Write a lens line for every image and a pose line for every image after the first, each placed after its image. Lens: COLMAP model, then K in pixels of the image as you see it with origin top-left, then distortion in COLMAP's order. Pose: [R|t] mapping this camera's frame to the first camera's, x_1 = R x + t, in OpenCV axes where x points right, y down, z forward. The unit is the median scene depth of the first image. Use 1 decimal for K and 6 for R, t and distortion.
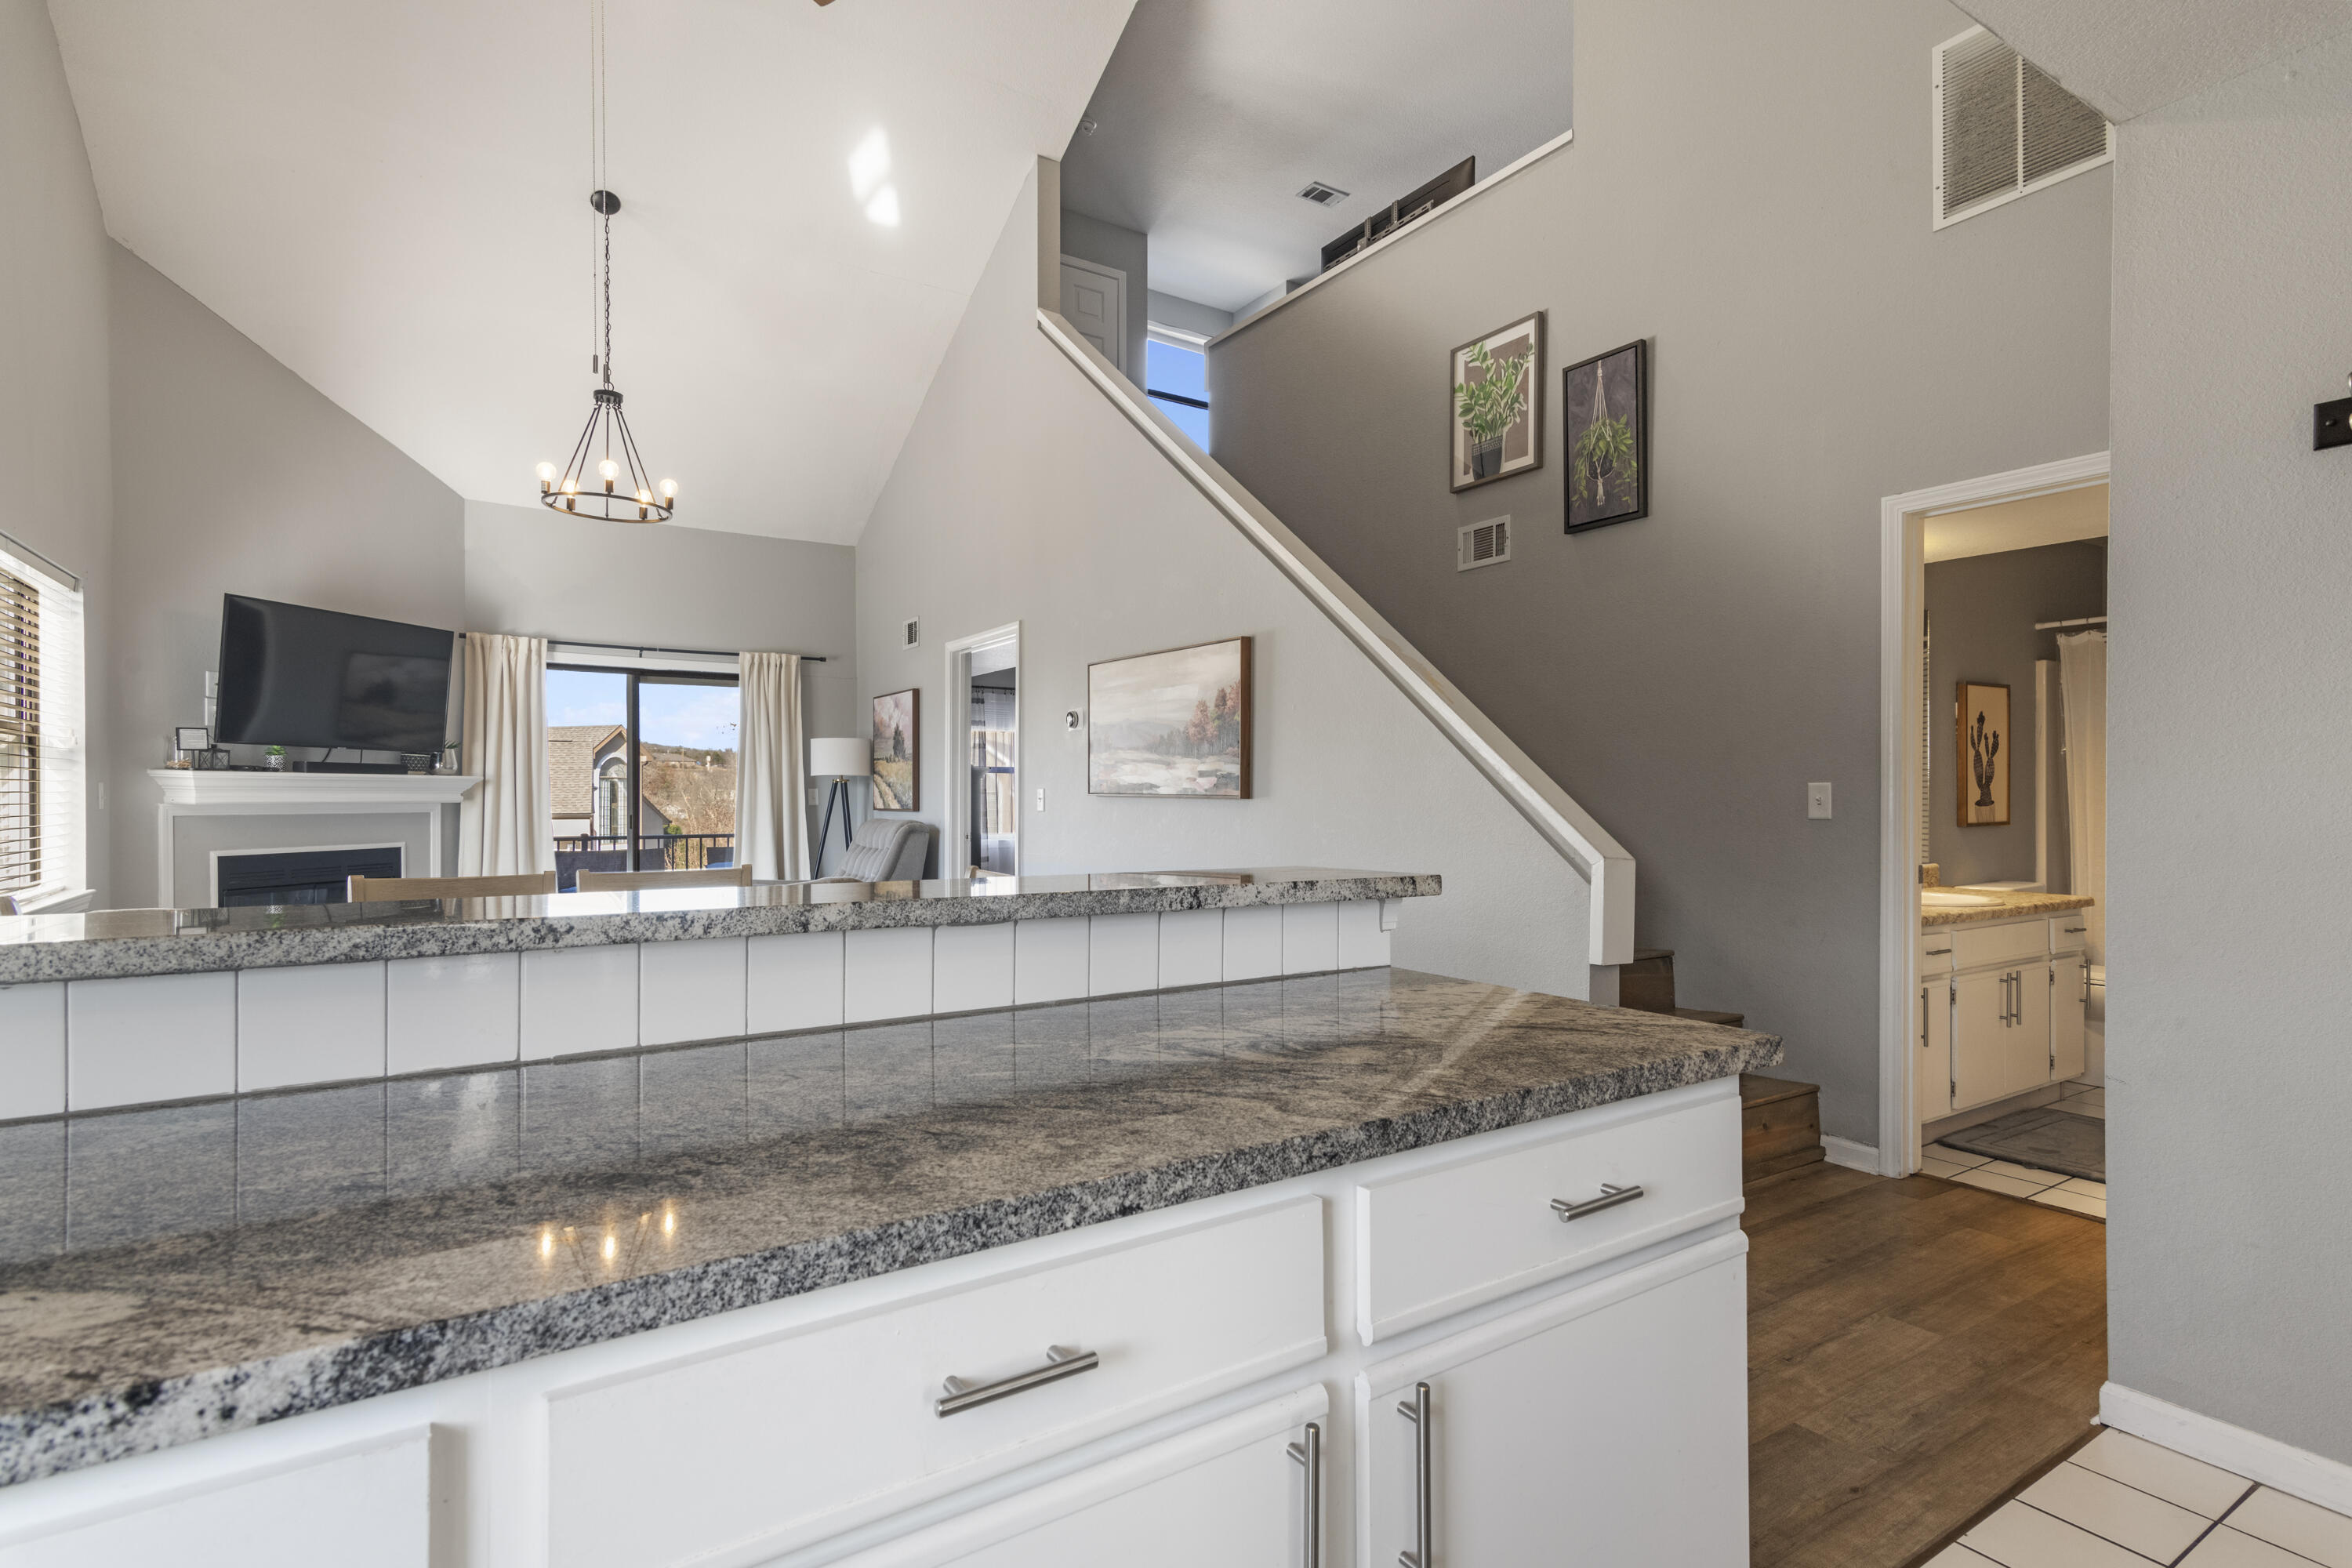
lens RADIAL K [[1146.3, 0, 1181.3], [0, 1146.3, 800.4], [0, 0, 1]] dist [0.014206, 0.001001]
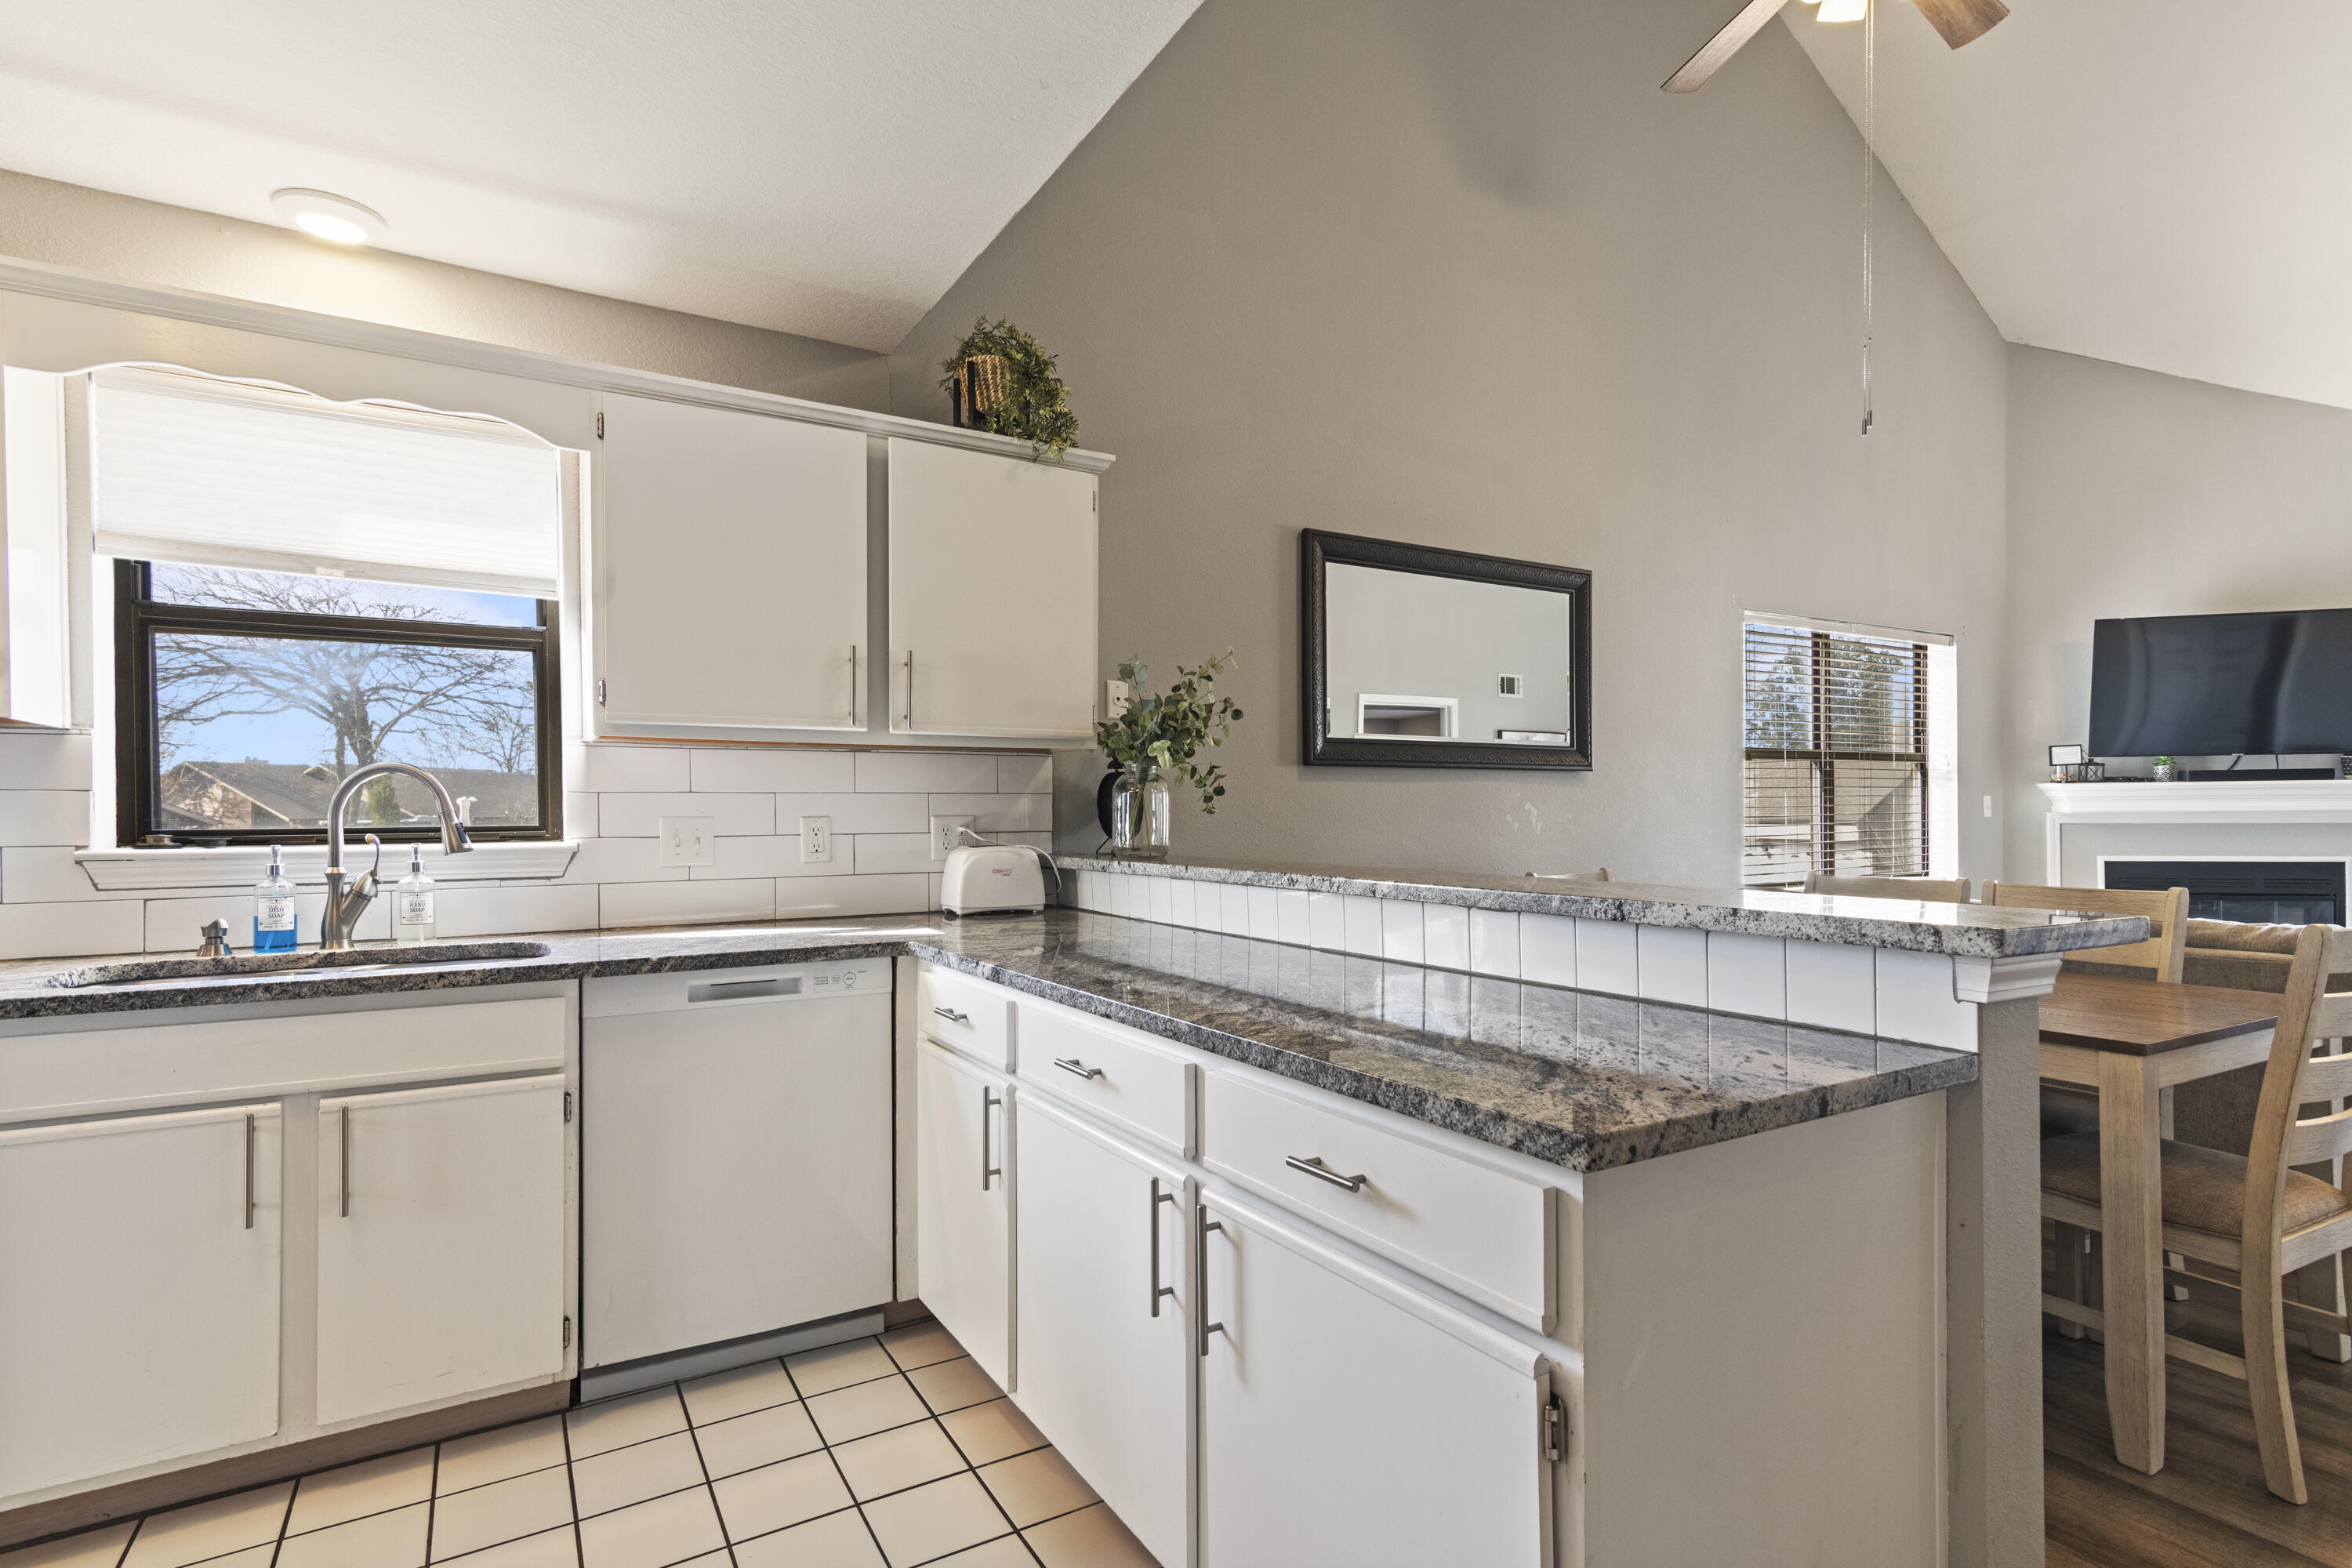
lens RADIAL K [[1146.3, 0, 1175.1], [0, 1146.3, 817.8], [0, 0, 1]] dist [0.014206, 0.001001]
pose [[-0.046764, 0.004683, -0.998895, 0.303043], [0.004763, 0.999979, 0.004465, -0.001587], [0.998895, -0.004549, -0.046785, 0.182958]]
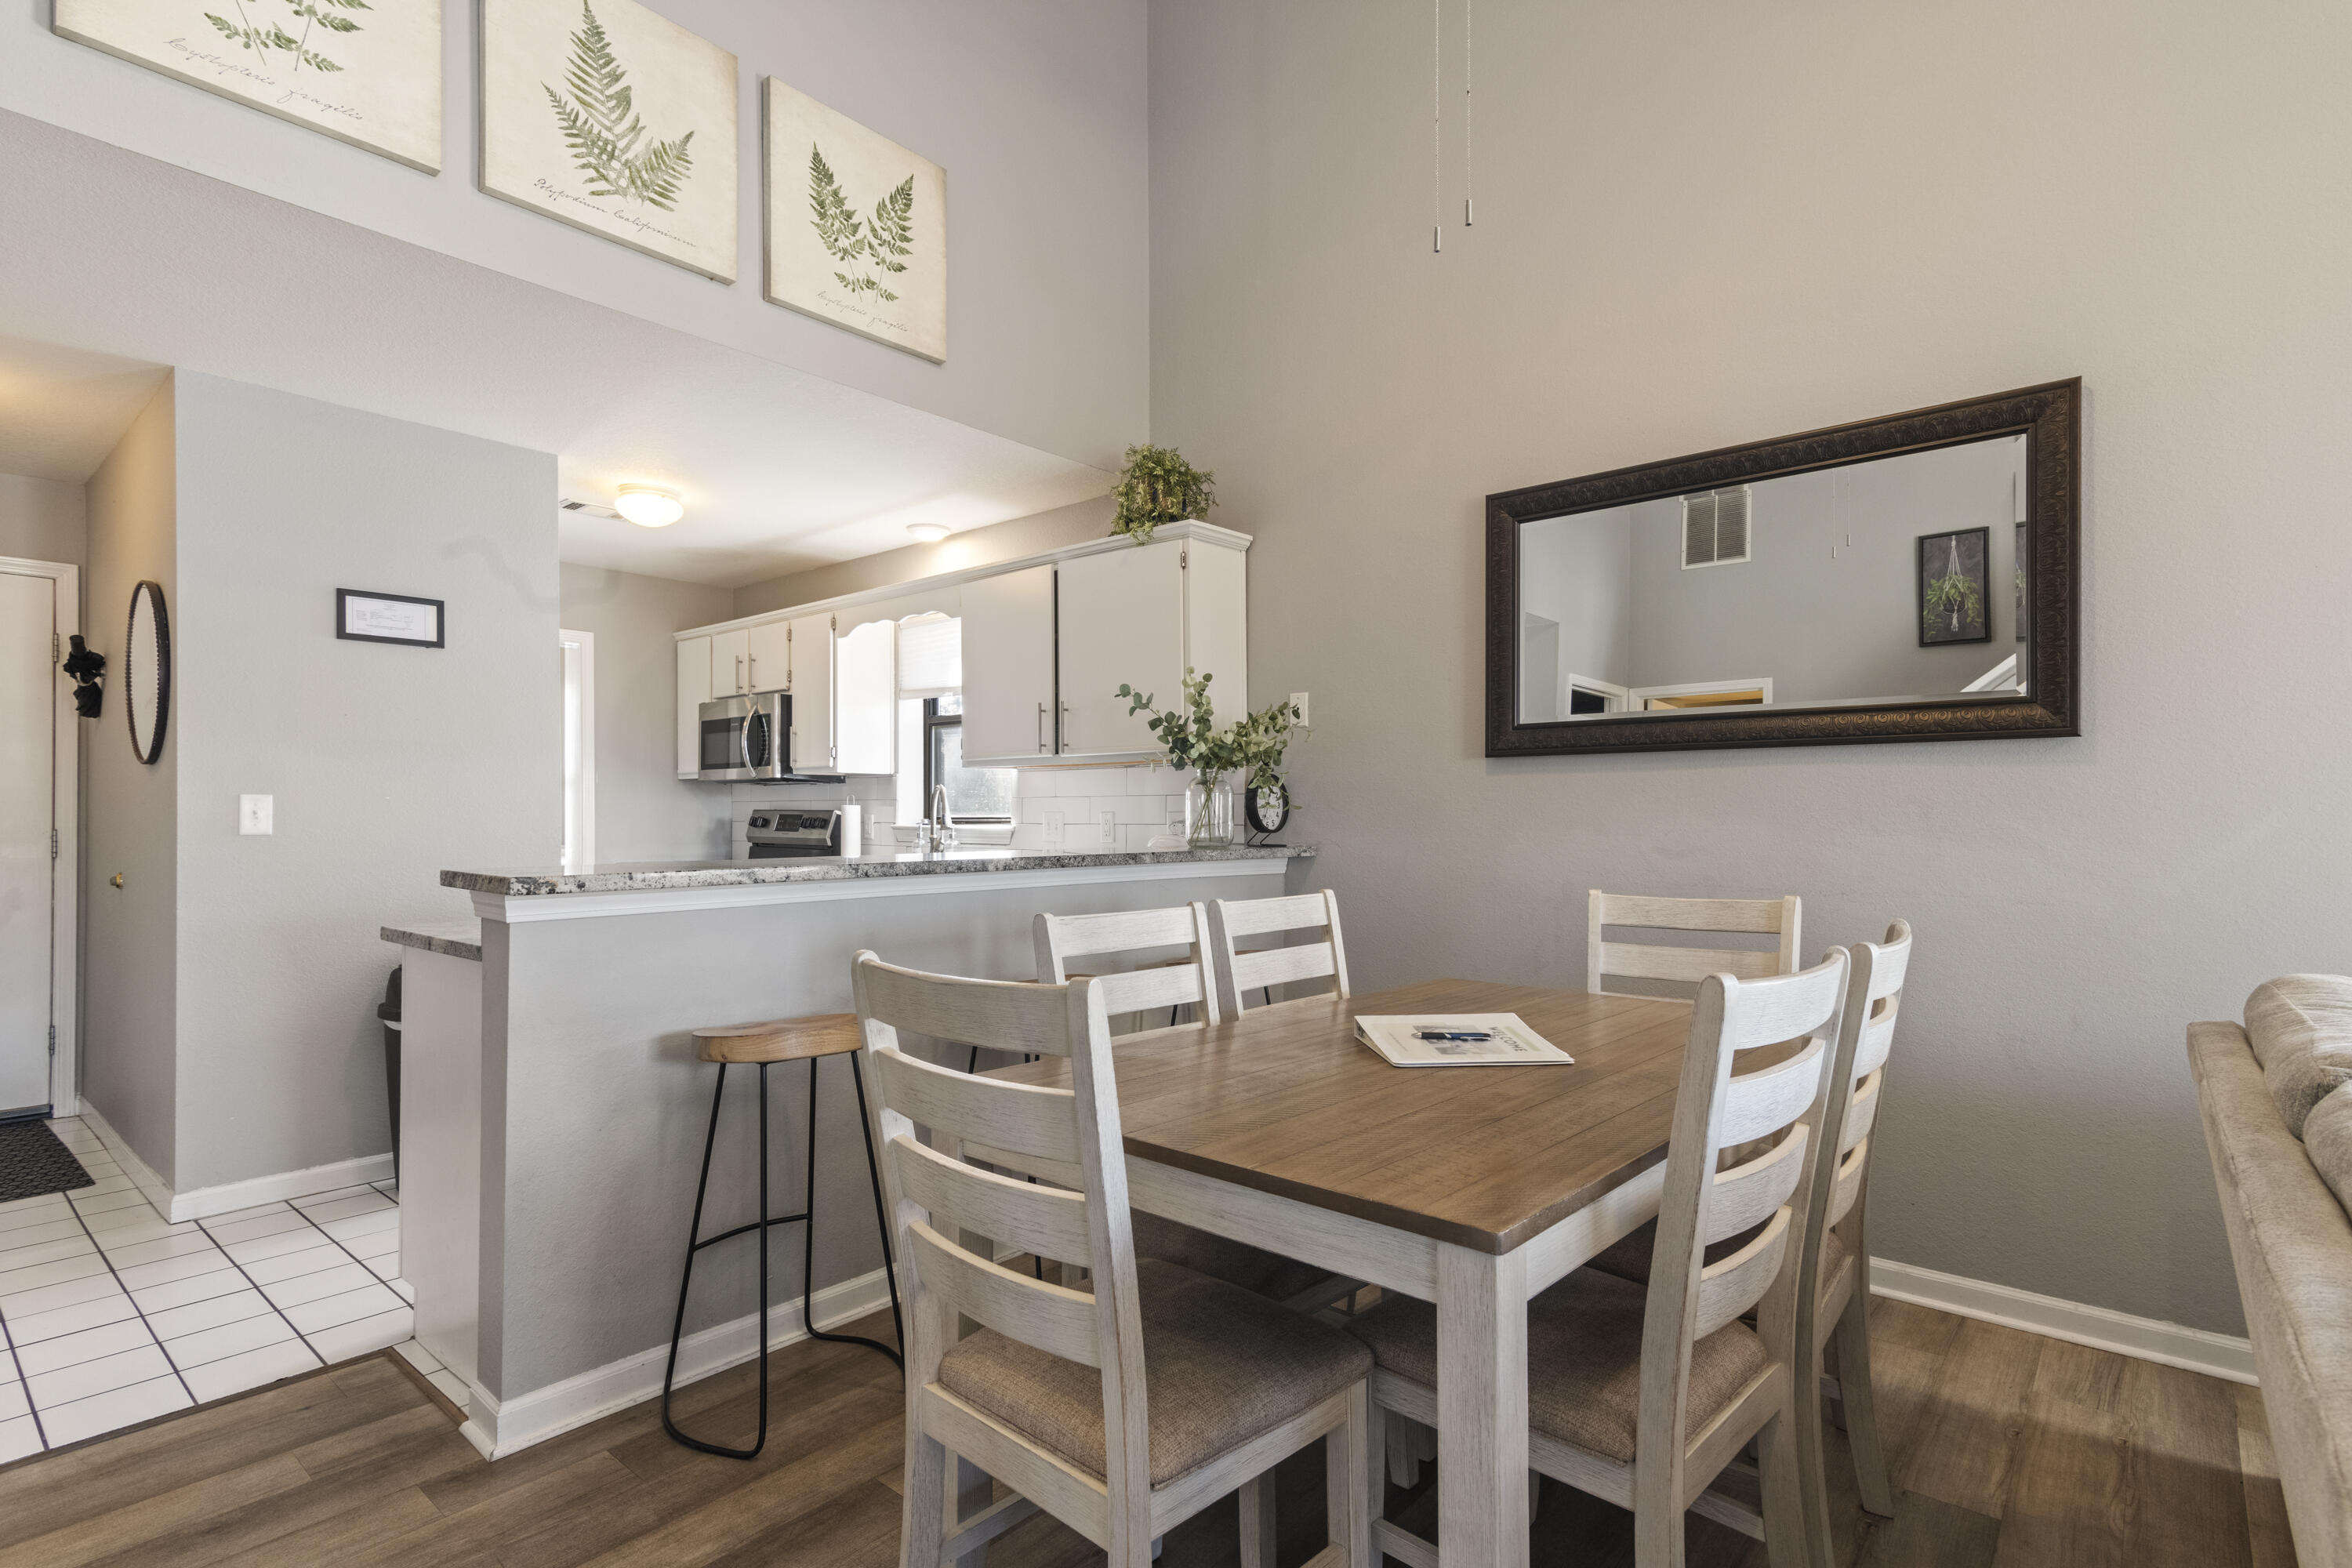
lens RADIAL K [[1146.3, 0, 1182.8], [0, 1146.3, 804.1], [0, 0, 1]] dist [0.014206, 0.001001]
pose [[-0.961359, -0.003713, -0.275272, -0.065483], [-0.000972, 0.999949, -0.010094, 0.002115], [0.275295, -0.009436, -0.961314, 0.793596]]
